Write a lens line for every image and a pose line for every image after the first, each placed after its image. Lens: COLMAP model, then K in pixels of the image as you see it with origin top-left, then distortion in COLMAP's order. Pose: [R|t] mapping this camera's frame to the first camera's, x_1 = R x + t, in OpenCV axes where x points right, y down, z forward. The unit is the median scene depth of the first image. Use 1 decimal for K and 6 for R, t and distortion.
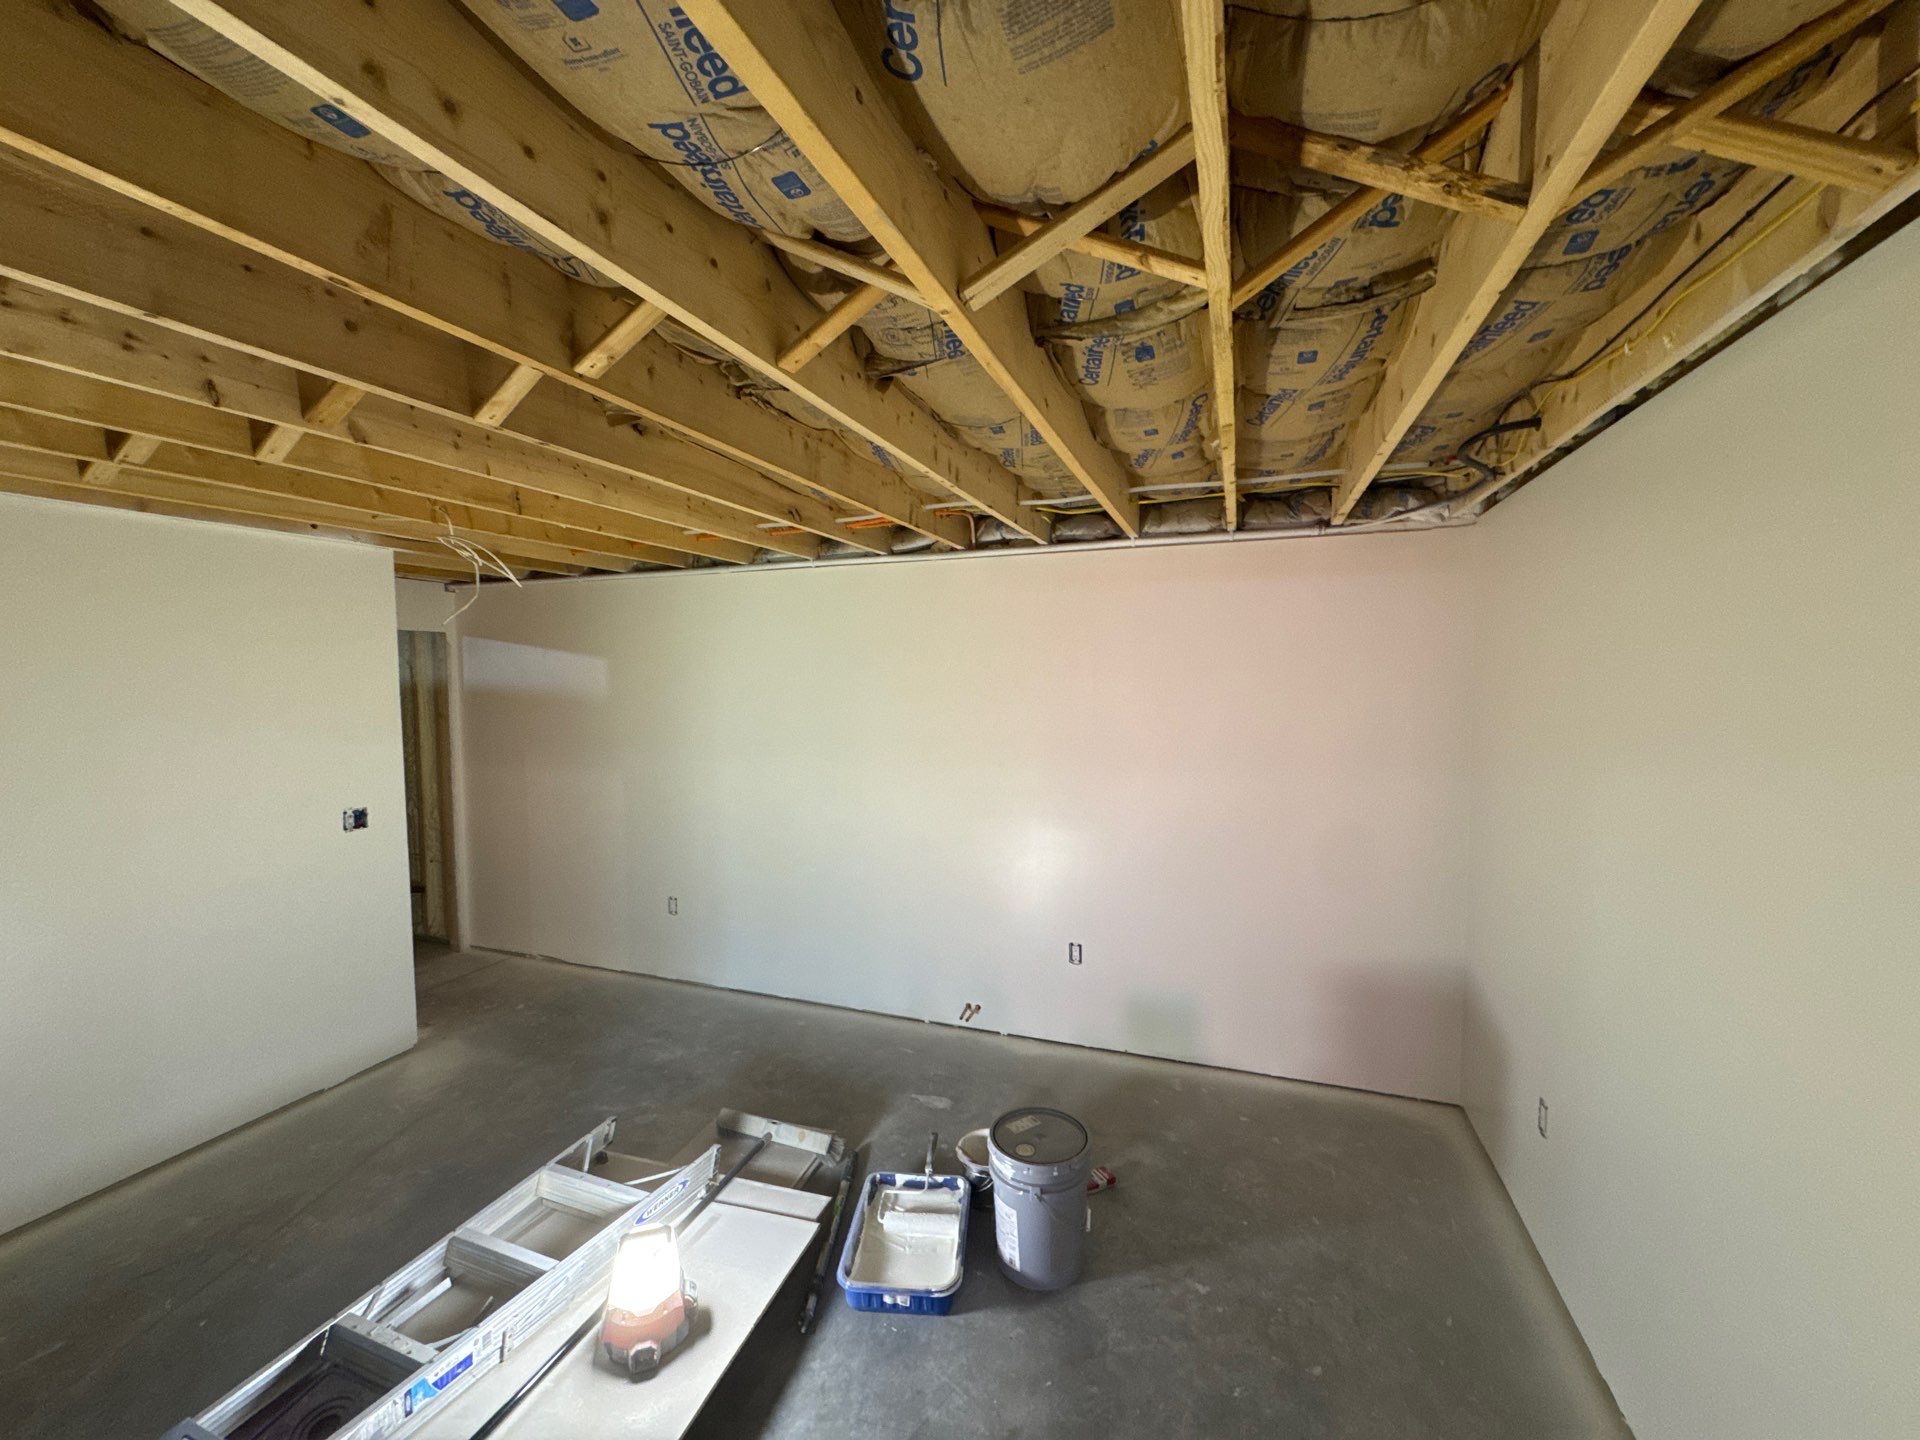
lens RADIAL K [[765.8, 0, 960.0], [0, 765.8, 720.0], [0, 0, 1]] dist [-0.000083, -0.000026]
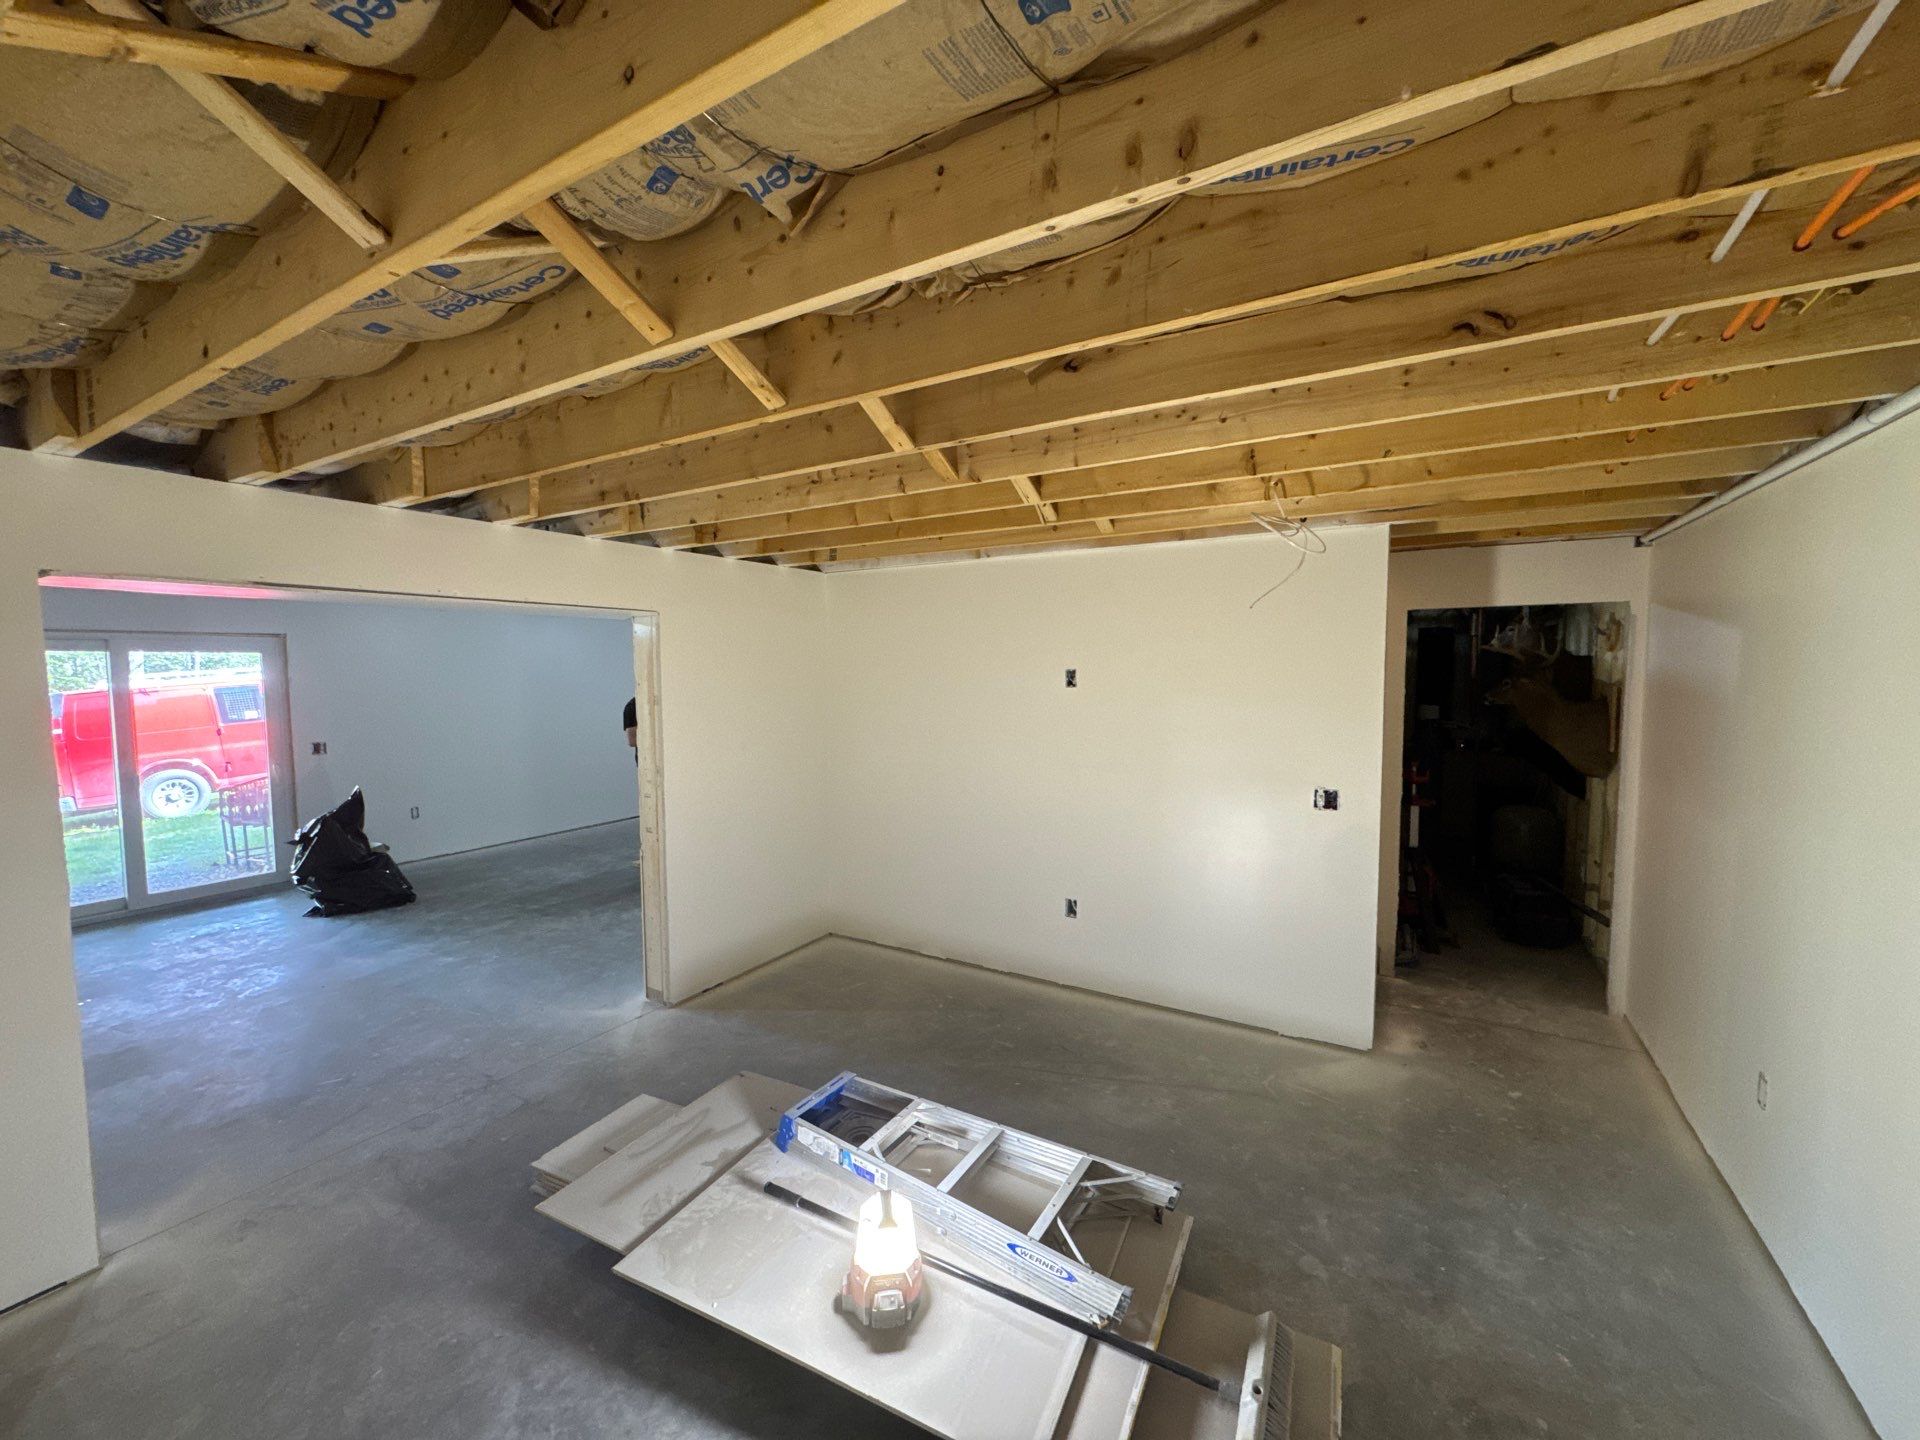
lens RADIAL K [[765.8, 0, 960.0], [0, 765.8, 720.0], [0, 0, 1]] dist [-0.000083, -0.000026]
pose [[-0.185436, 0.077906, -0.979563, 0.303240], [-0.052262, 0.994660, 0.089001, -0.042661], [0.981266, 0.067698, -0.180374, 0.708195]]
